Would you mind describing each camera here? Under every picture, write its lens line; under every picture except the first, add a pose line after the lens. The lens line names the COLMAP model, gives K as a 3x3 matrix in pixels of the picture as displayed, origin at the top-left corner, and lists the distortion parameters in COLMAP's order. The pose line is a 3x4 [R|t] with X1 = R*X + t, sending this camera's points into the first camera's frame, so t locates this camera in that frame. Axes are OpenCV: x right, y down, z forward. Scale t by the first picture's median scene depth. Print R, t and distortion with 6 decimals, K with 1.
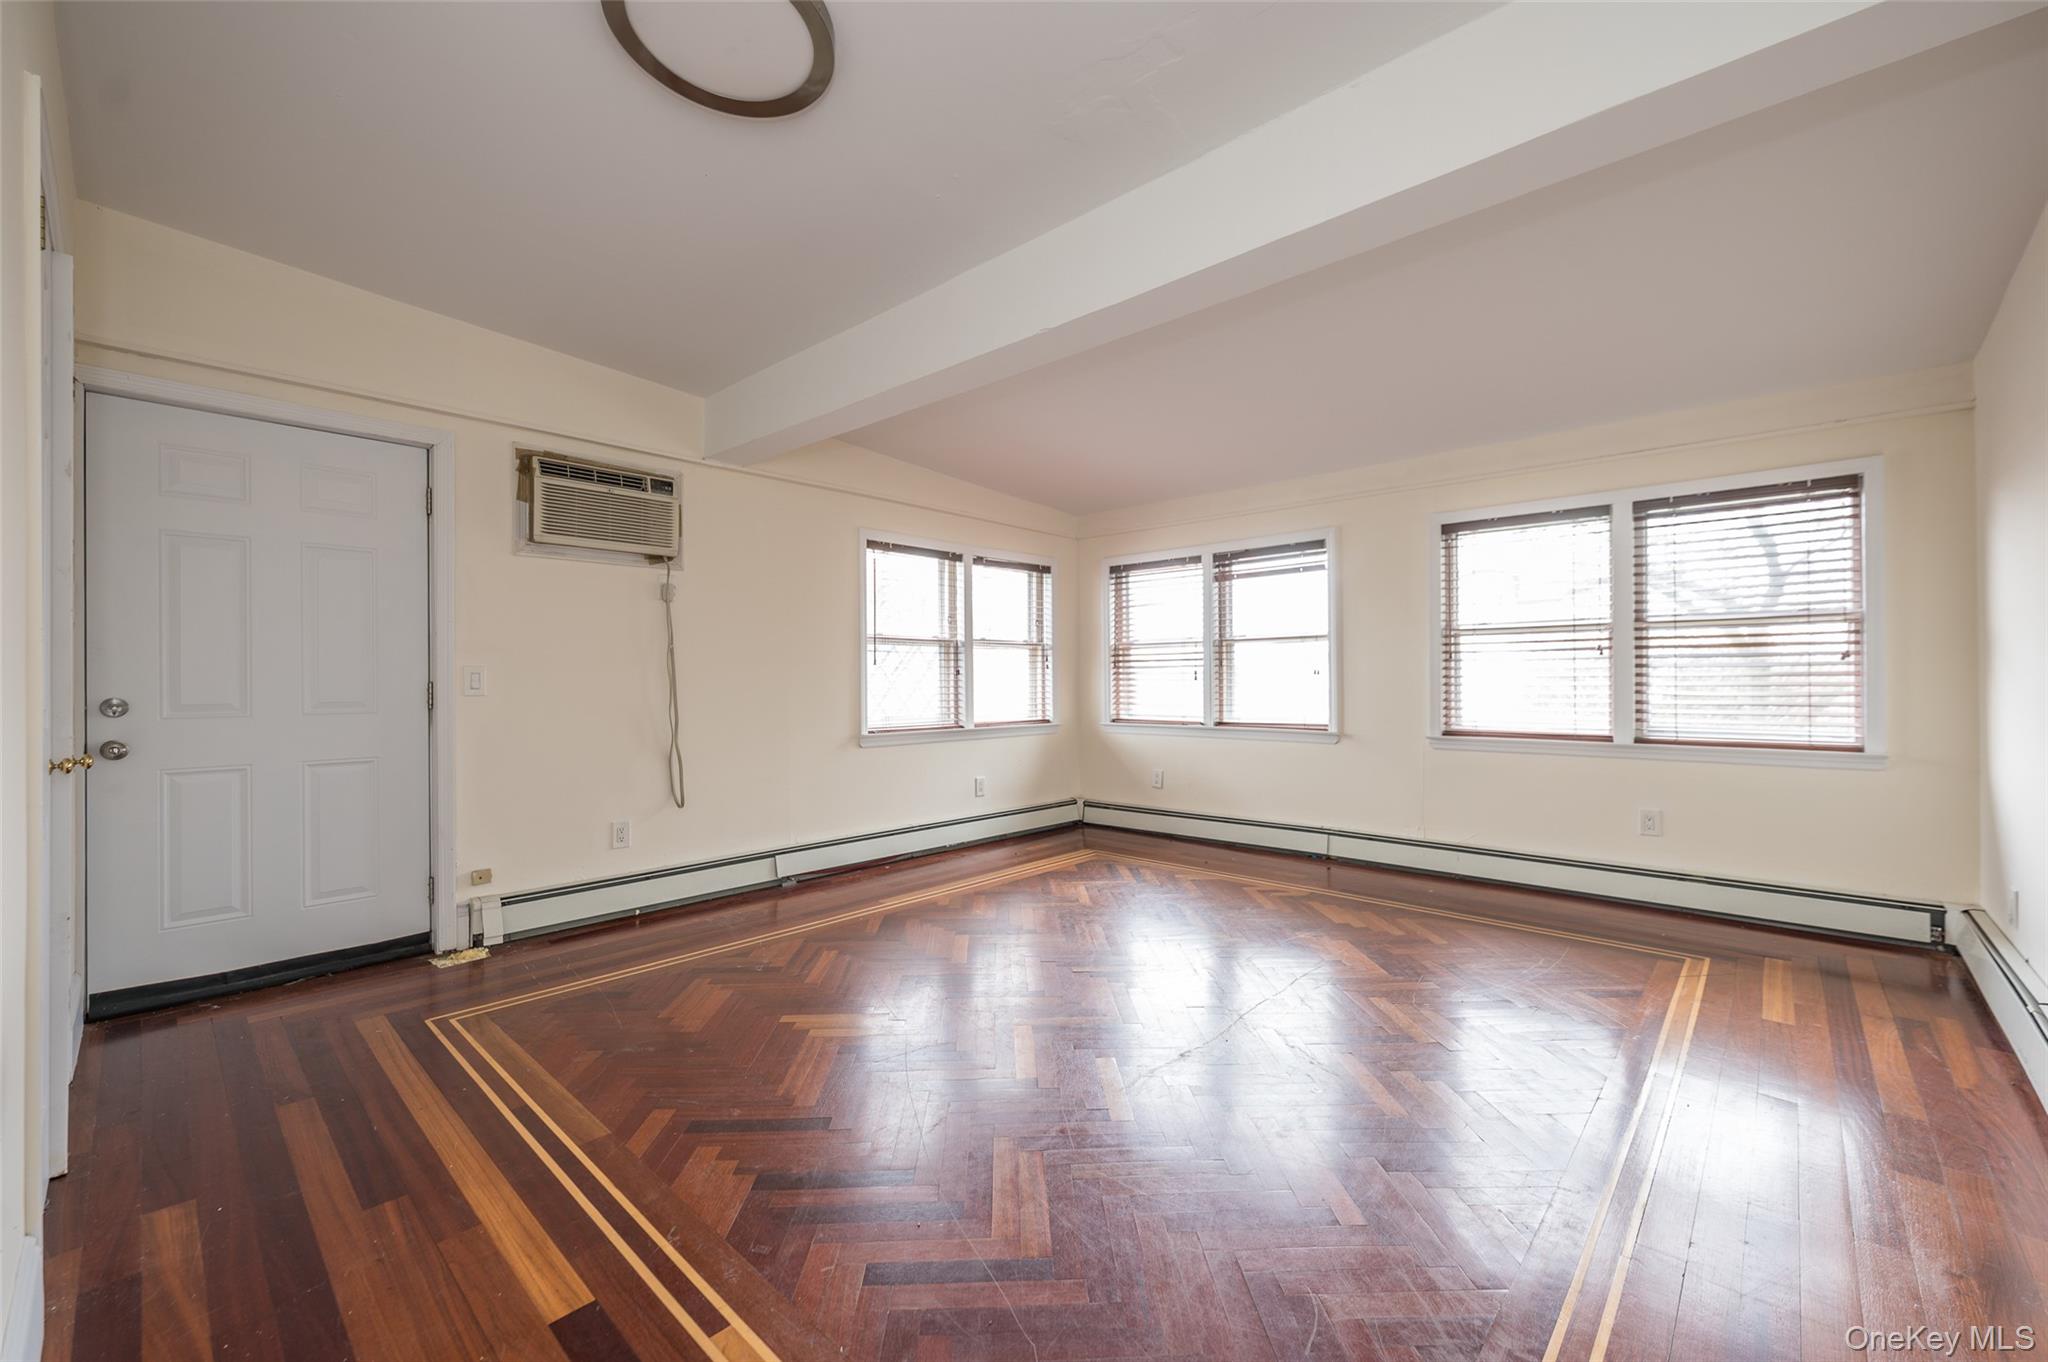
lens RADIAL K [[826.2, 0, 1032.5], [0, 826.2, 677.2], [0, 0, 1]] dist [0.002001, -0.000159]
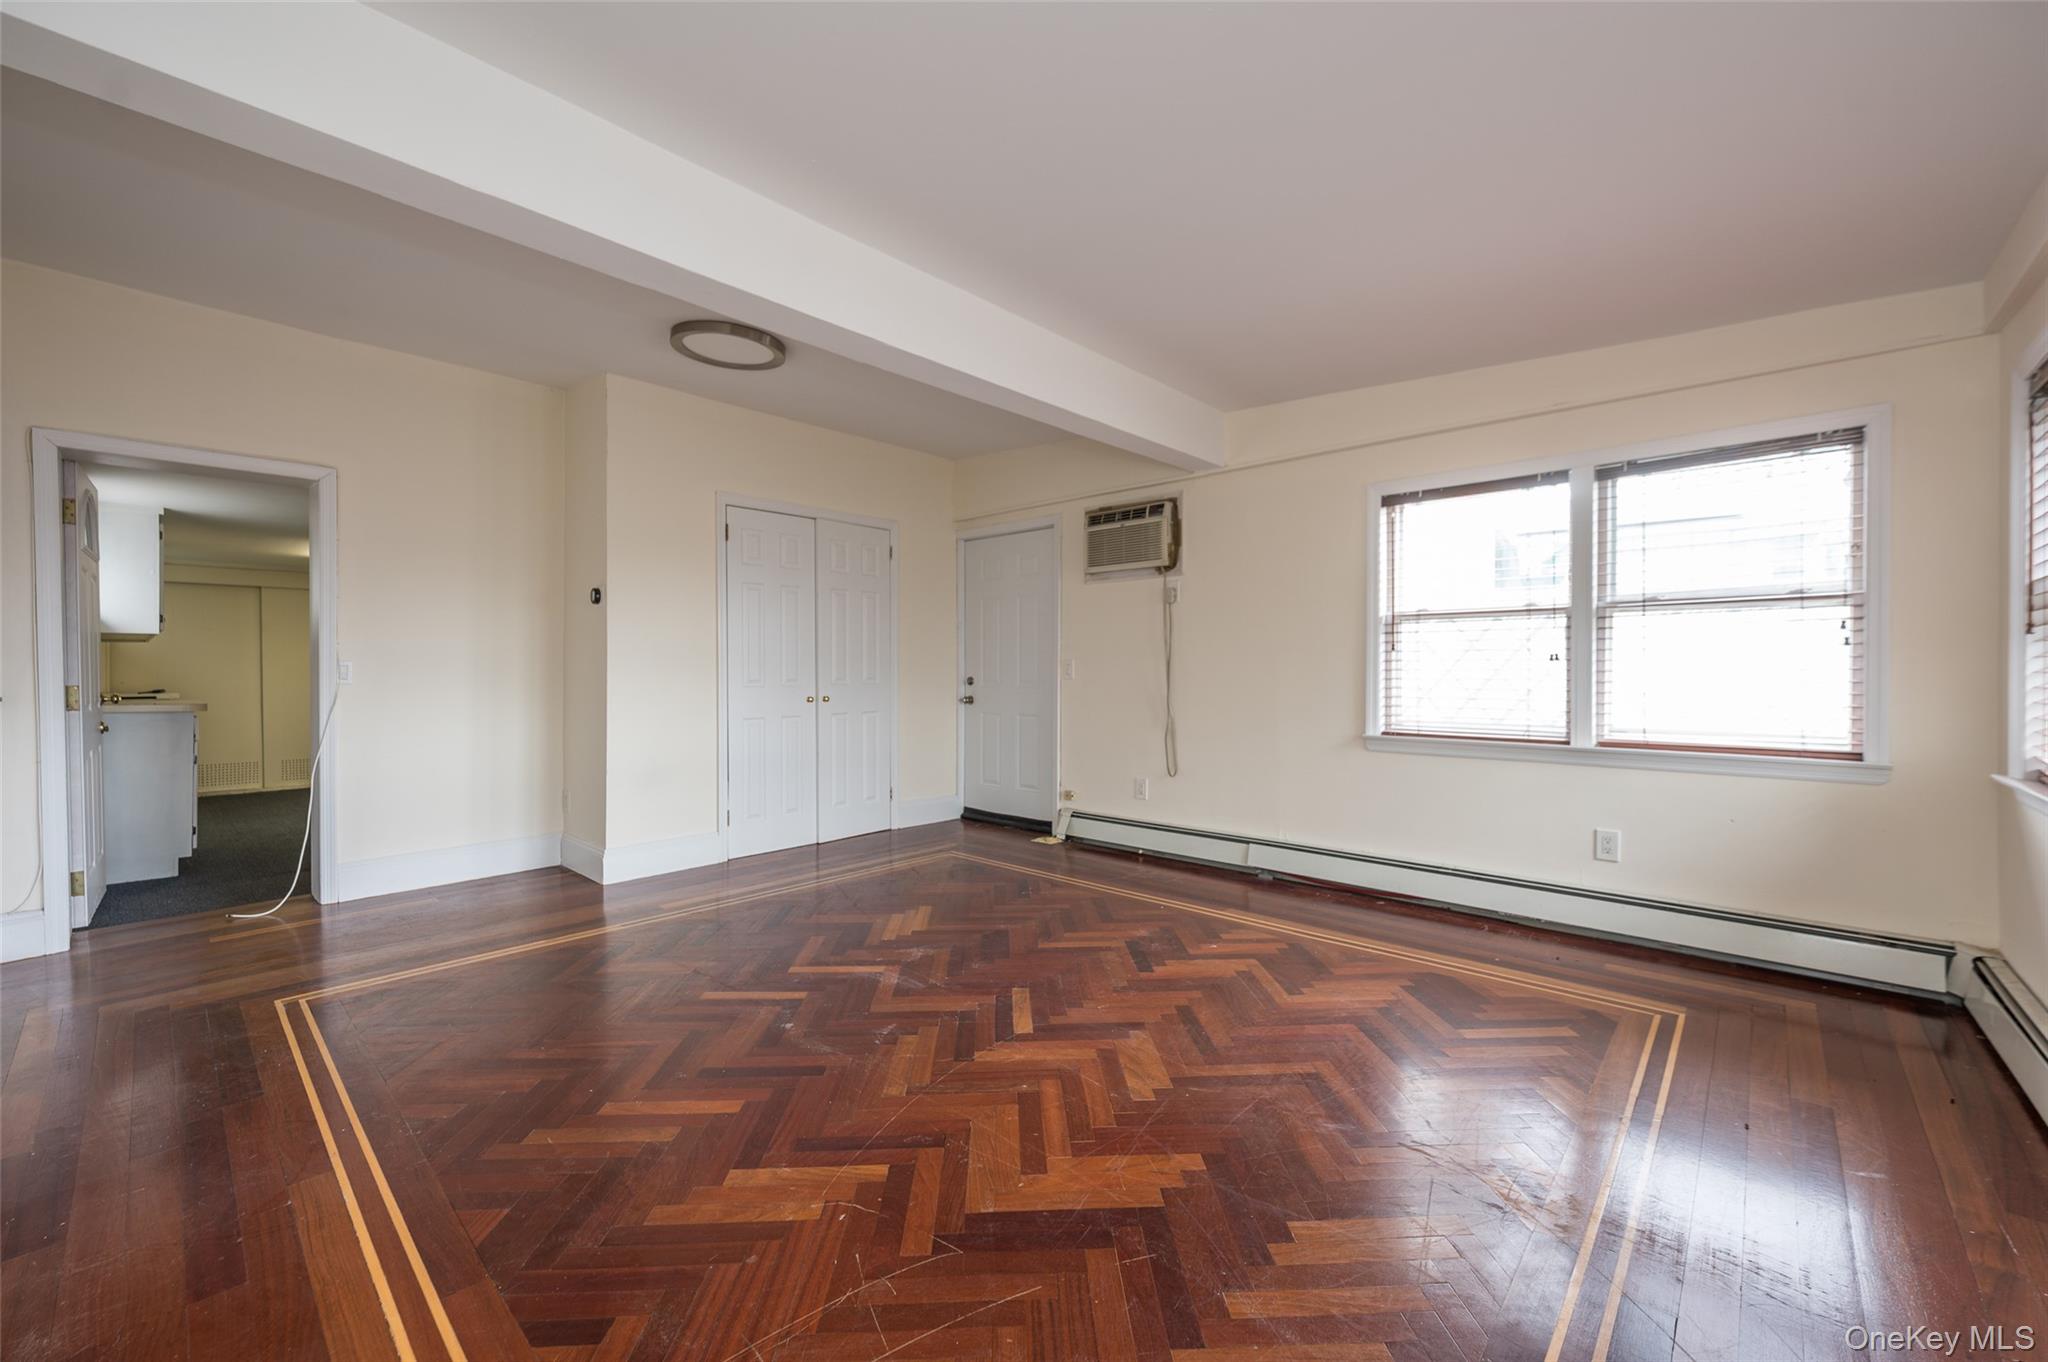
lens RADIAL K [[826.2, 0, 1033.6], [0, 826.2, 682.5], [0, 0, 1]] dist [0.002001, -0.000159]
pose [[-0.001977, 0.018621, -0.999825, 0.698519], [0.003669, 0.999820, 0.018614, 0.000180], [0.999991, -0.003632, -0.002045, 0.744618]]
